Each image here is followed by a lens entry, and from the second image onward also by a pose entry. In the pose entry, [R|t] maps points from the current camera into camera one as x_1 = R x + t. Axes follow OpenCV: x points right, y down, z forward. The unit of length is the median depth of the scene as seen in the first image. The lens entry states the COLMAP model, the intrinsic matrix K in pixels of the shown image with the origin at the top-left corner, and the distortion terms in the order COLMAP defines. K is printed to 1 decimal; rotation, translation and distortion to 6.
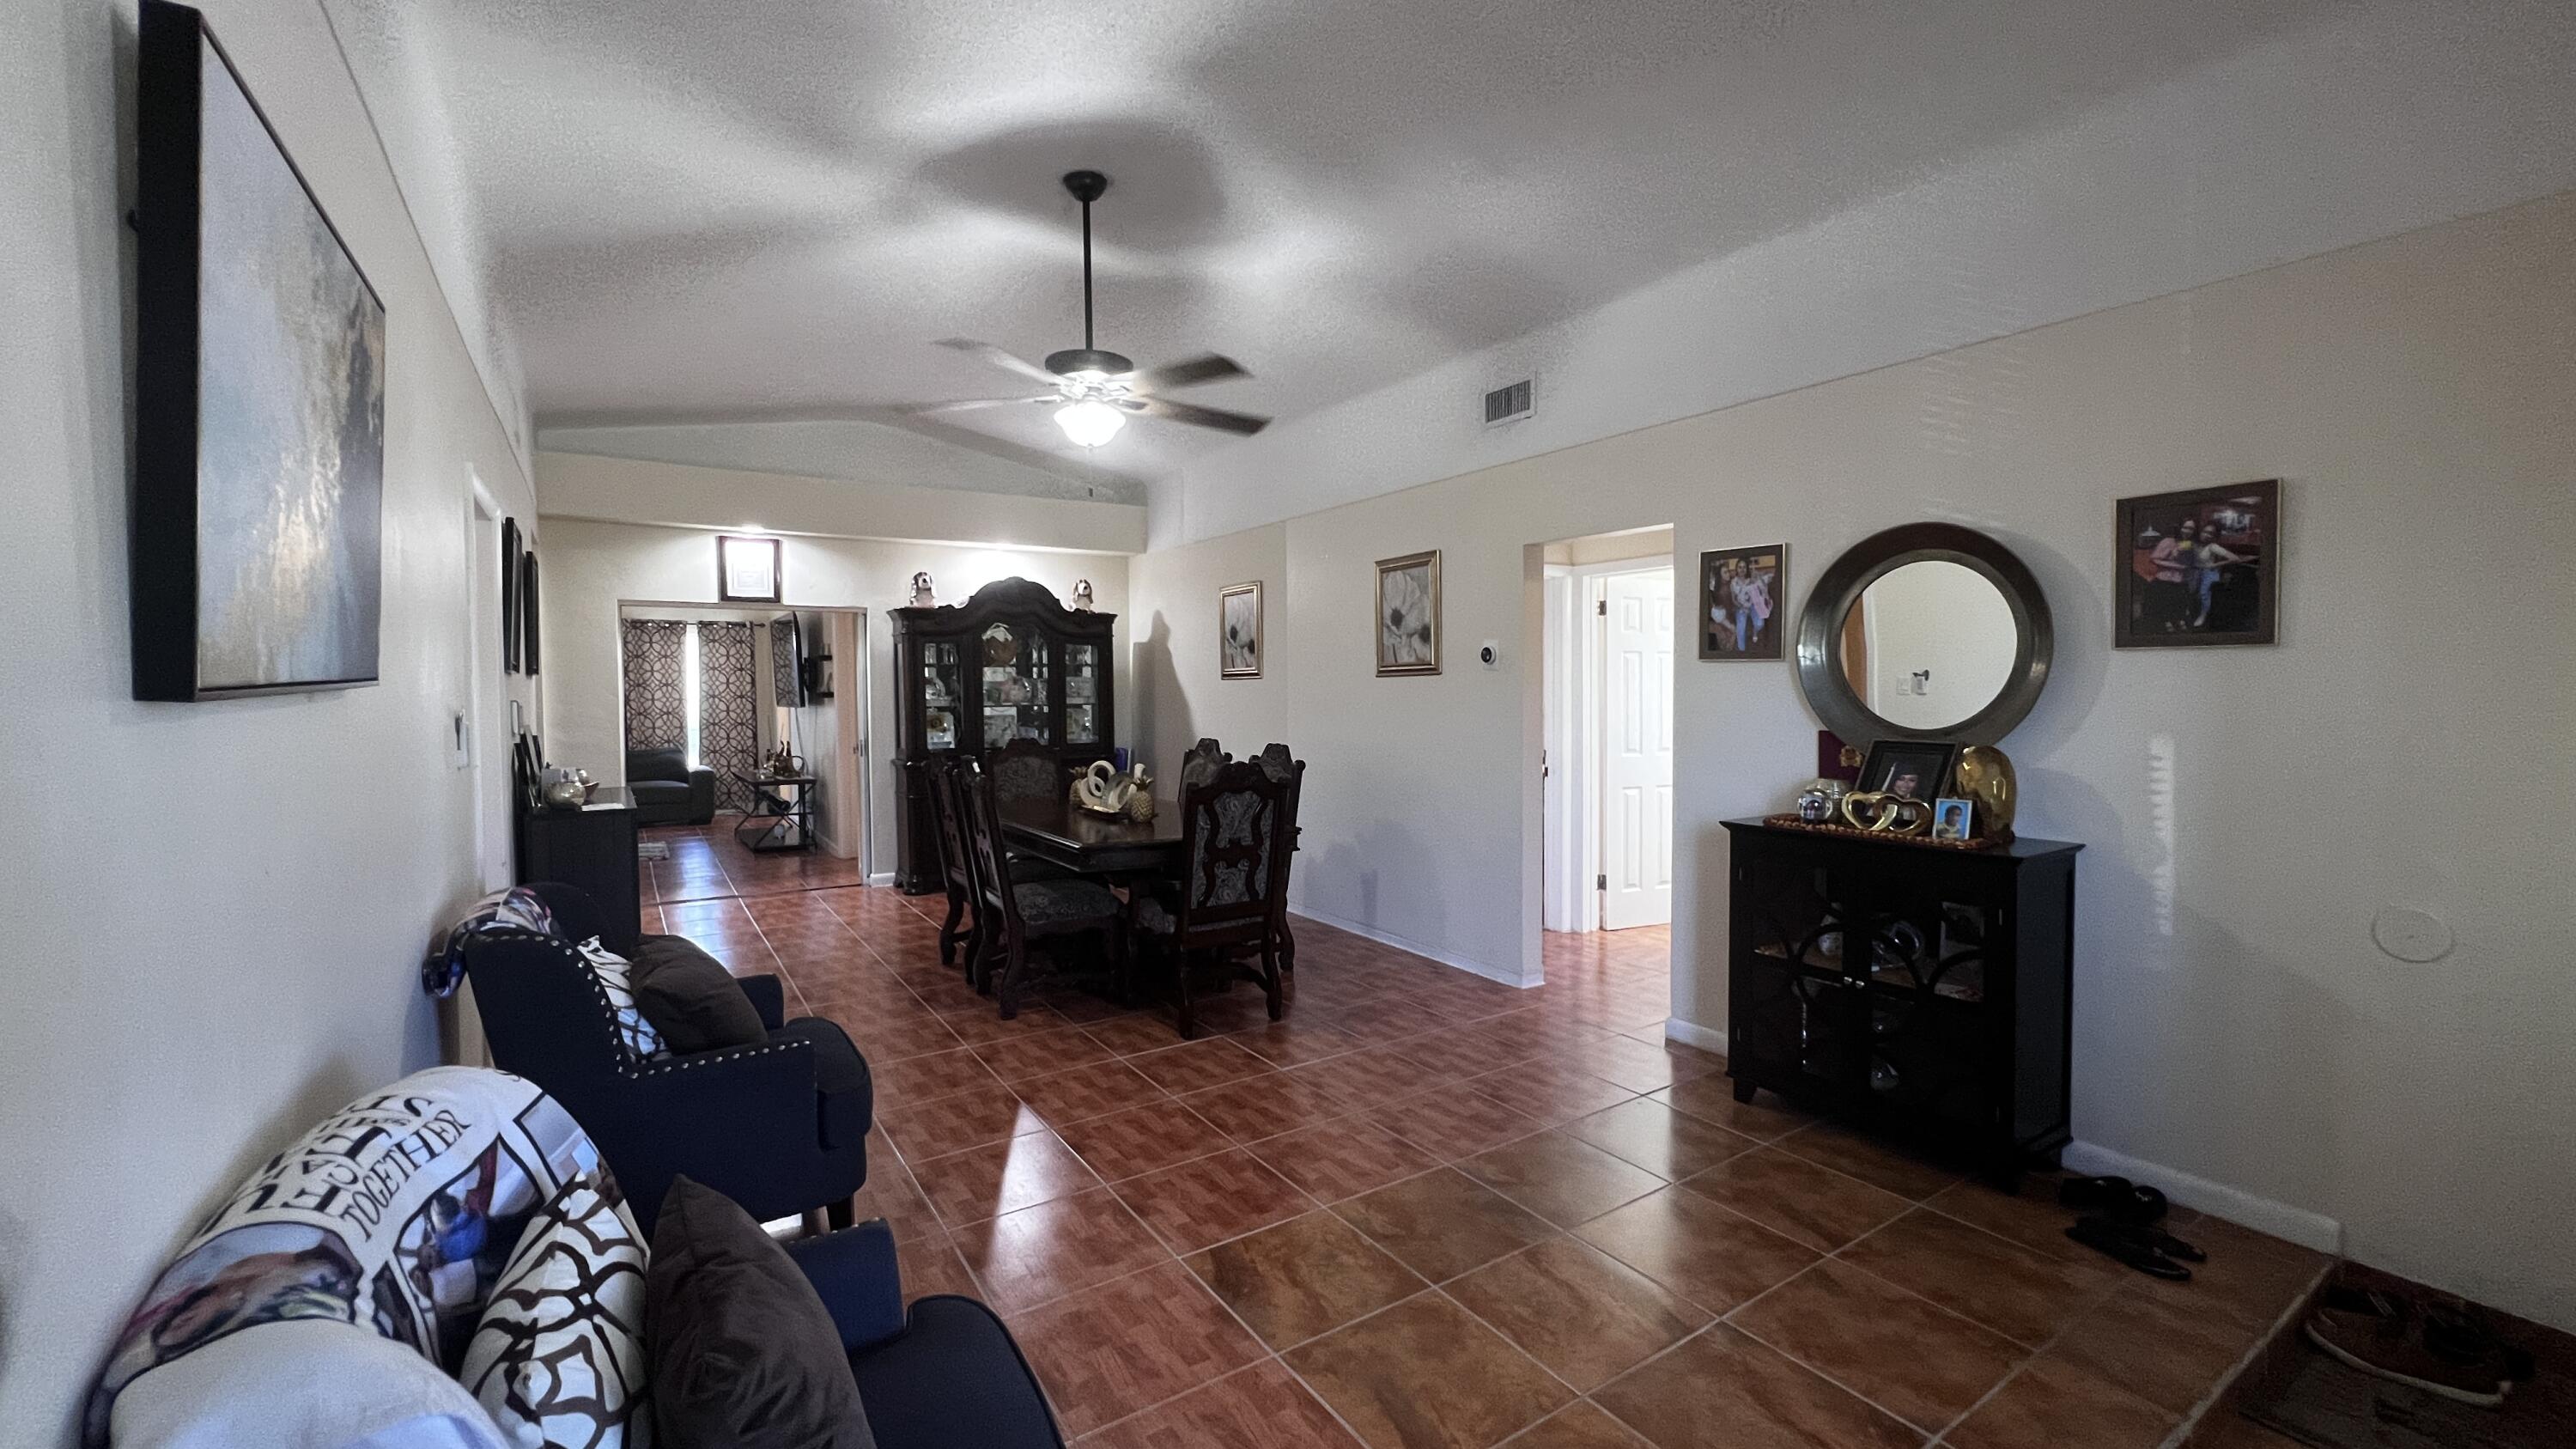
lens RADIAL K [[1034.8, 0, 1282.1], [0, 1034.8, 720.1], [0, 0, 1]] dist [-0.001604, -0.000170]
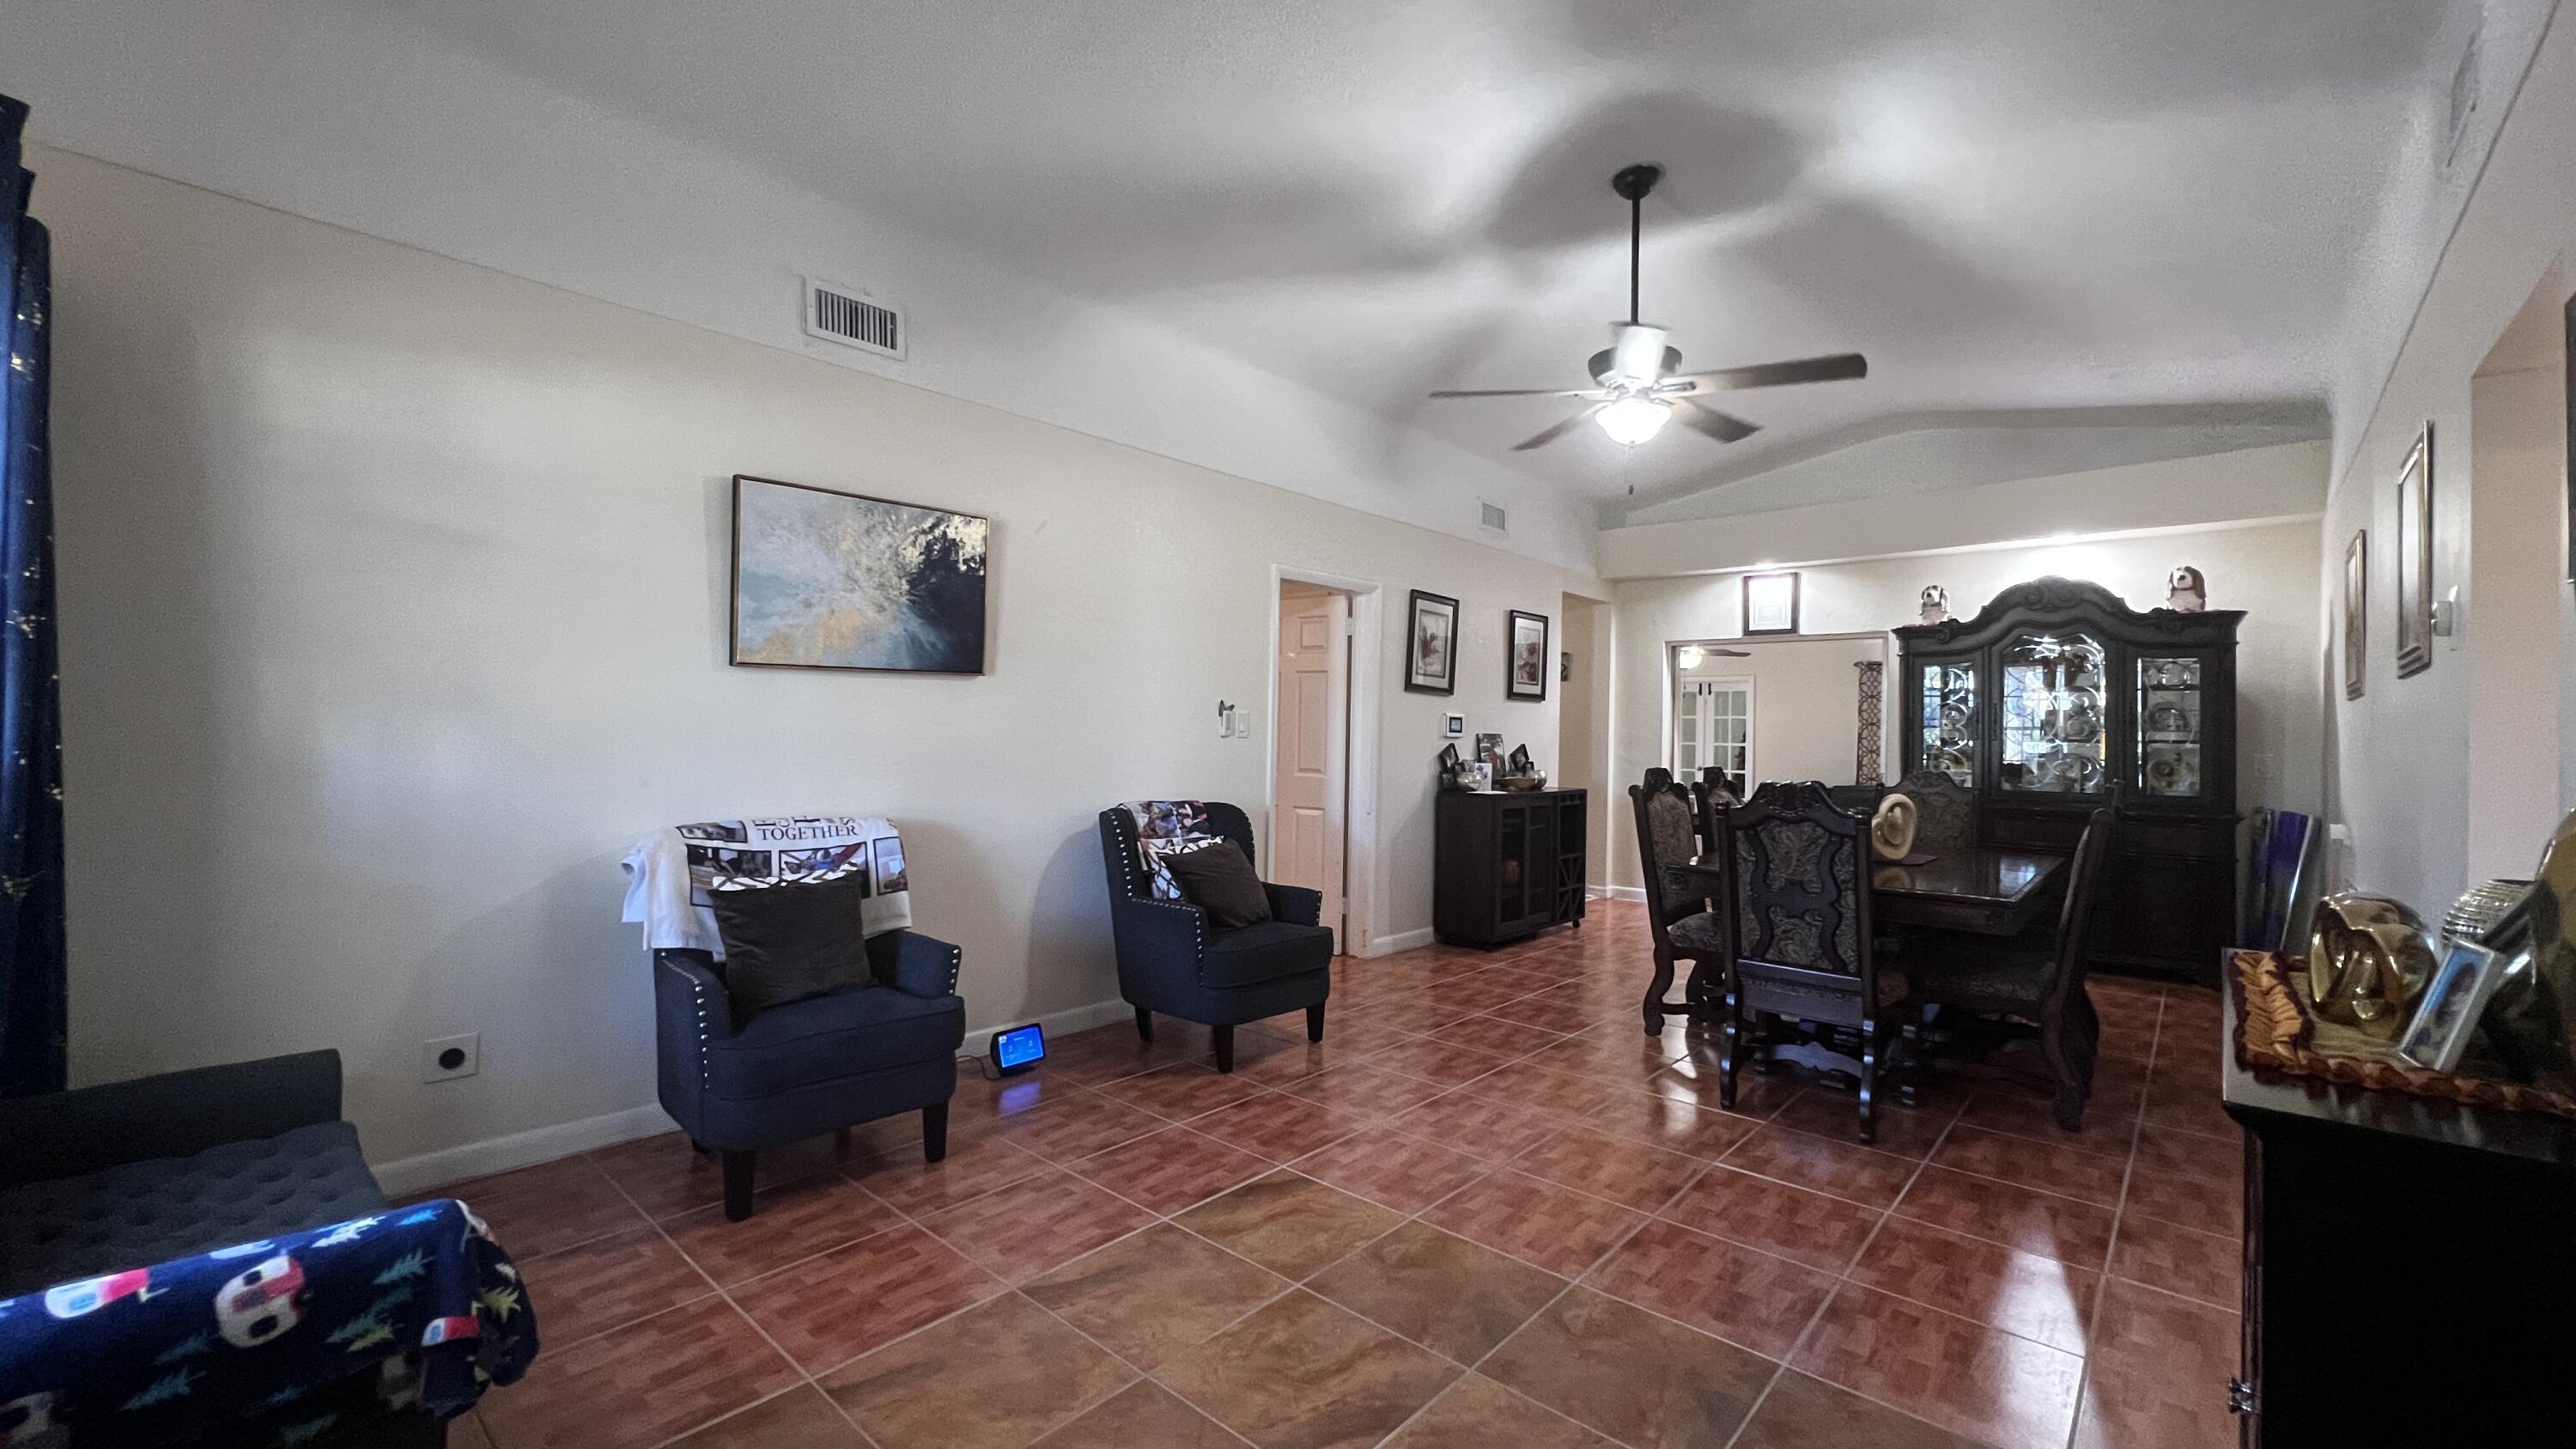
lens RADIAL K [[1036.1, 0, 1282.3], [0, 1036.1, 720.7], [0, 0, 1]] dist [-0.002287, 0.000032]
pose [[0.256806, 0.000823, -0.966463, 0.386448], [-0.055425, 0.998366, -0.013878, 0.016082], [0.964872, 0.057130, 0.256432, 0.259149]]
